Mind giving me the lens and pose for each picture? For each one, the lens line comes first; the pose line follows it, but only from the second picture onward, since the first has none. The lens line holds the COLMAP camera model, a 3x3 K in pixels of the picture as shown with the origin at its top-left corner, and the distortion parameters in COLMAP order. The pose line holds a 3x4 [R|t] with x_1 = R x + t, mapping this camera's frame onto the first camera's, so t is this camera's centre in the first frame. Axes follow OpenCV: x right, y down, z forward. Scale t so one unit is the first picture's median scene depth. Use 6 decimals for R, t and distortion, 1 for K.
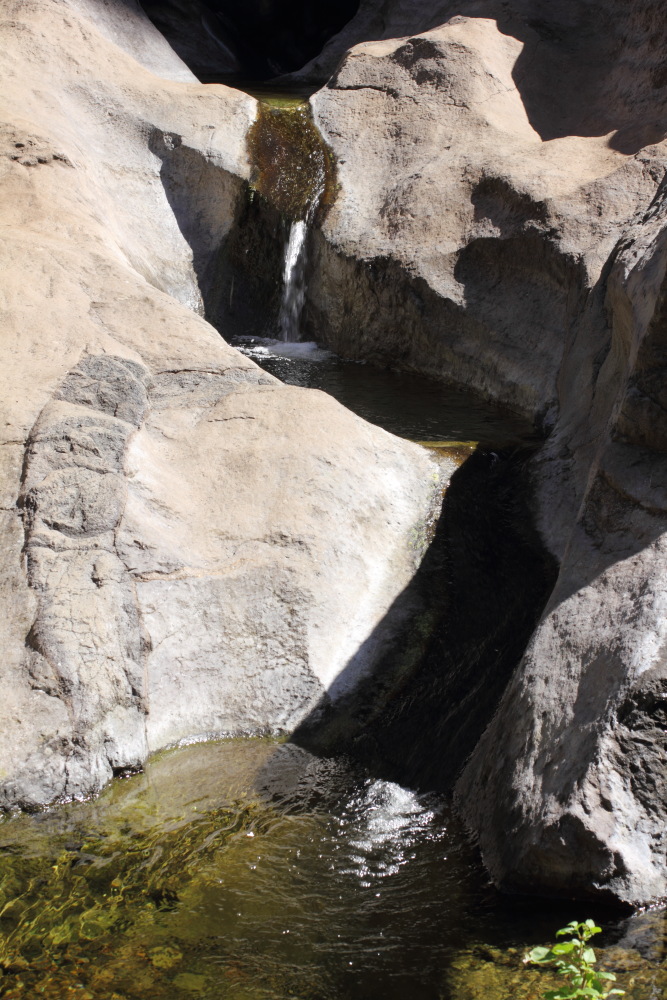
lens RADIAL K [[2228.2, 0, 334.3], [0, 2228.2, 496.3], [0, 0, 1]] dist [-0.024016, 0.000000]
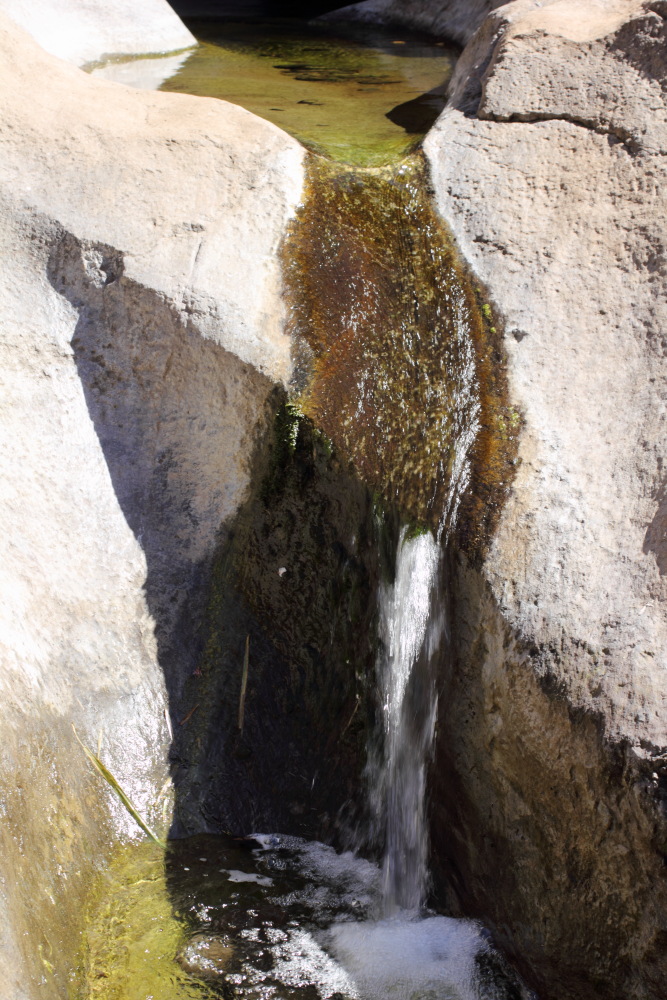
lens RADIAL K [[2228.2, 0, 338.5], [0, 2228.2, 503.5], [0, 0, 1]] dist [-0.024016, 0.000000]
pose [[0.999915, -0.000322, -0.013033, -0.023614], [0.001275, 0.997315, 0.073214, -0.149045], [0.012974, -0.073224, 0.997231, 0.595298]]
